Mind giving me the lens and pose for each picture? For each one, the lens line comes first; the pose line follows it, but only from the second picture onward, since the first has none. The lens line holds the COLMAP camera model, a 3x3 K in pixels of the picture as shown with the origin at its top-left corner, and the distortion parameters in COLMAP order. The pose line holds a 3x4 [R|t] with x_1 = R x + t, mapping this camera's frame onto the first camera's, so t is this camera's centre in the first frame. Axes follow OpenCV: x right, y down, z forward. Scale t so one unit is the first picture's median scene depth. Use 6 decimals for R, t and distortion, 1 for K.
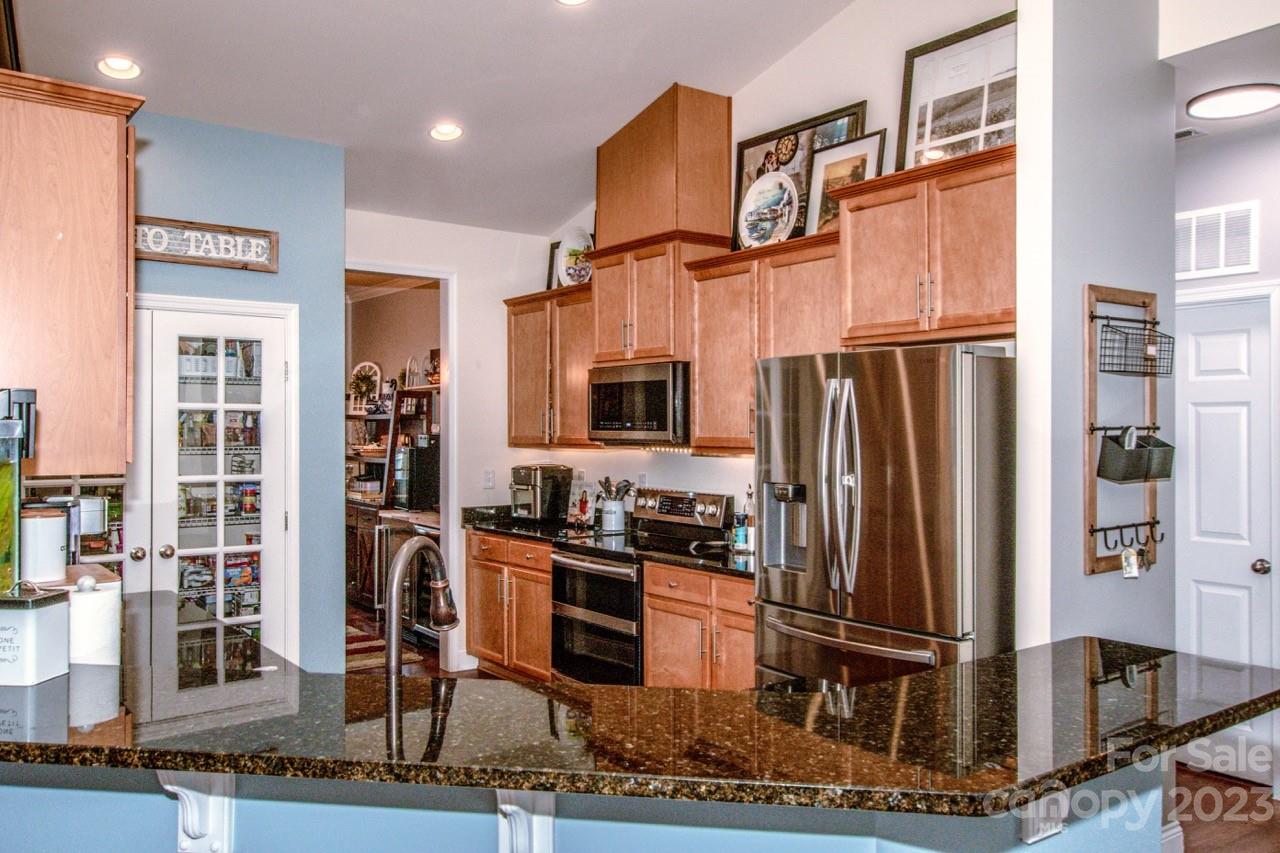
lens RADIAL K [[1018.8, 0, 640.8], [0, 1018.8, 426.3], [0, 0, 1]] dist [0.039731, -0.000280]
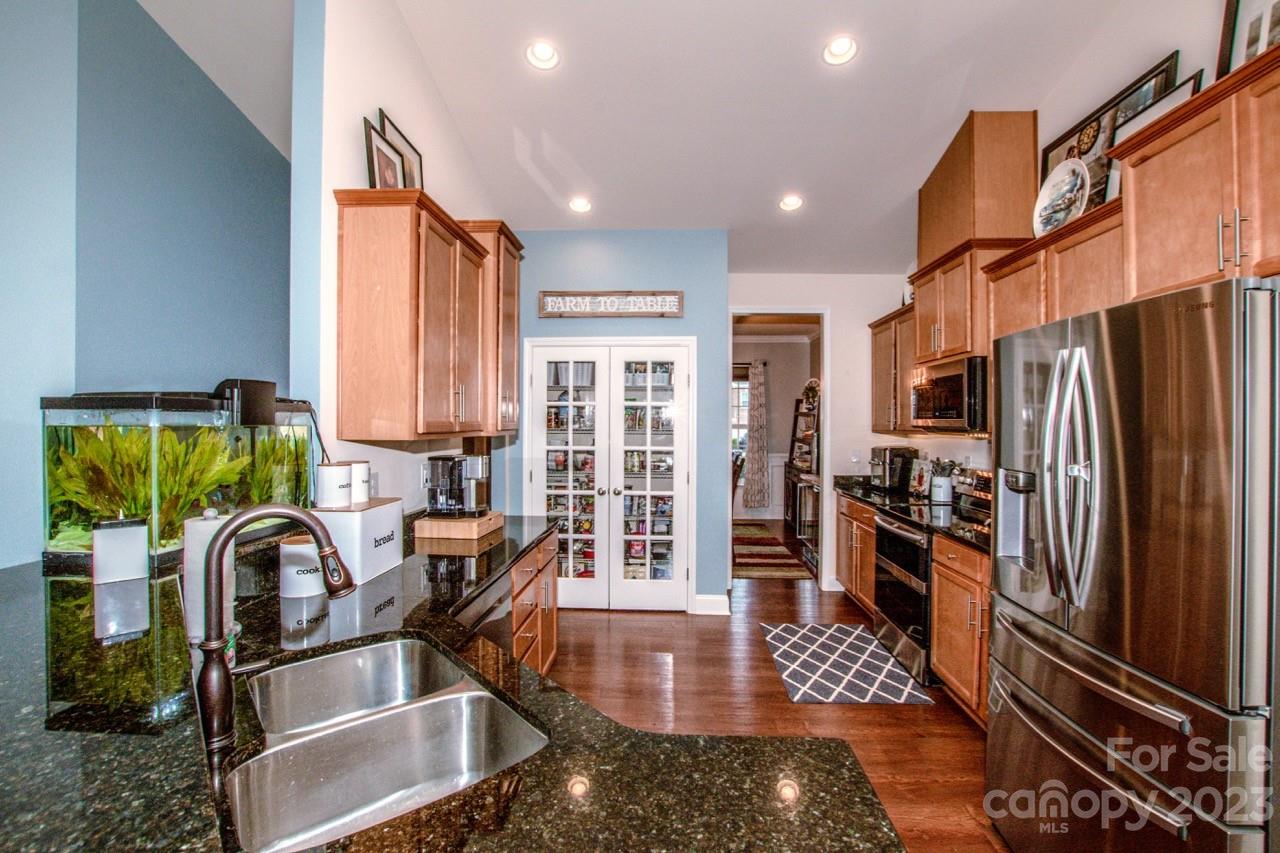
lens RADIAL K [[580.4, 0, 643.7], [0, 580.4, 424.1], [0, 0, 1]] dist [-0.015354, 0.003110]
pose [[0.790029, 0.002953, -0.613062, 0.141141], [-0.001320, 0.999994, 0.003116, 0.009354], [0.613068, -0.001652, 0.790029, 0.279611]]
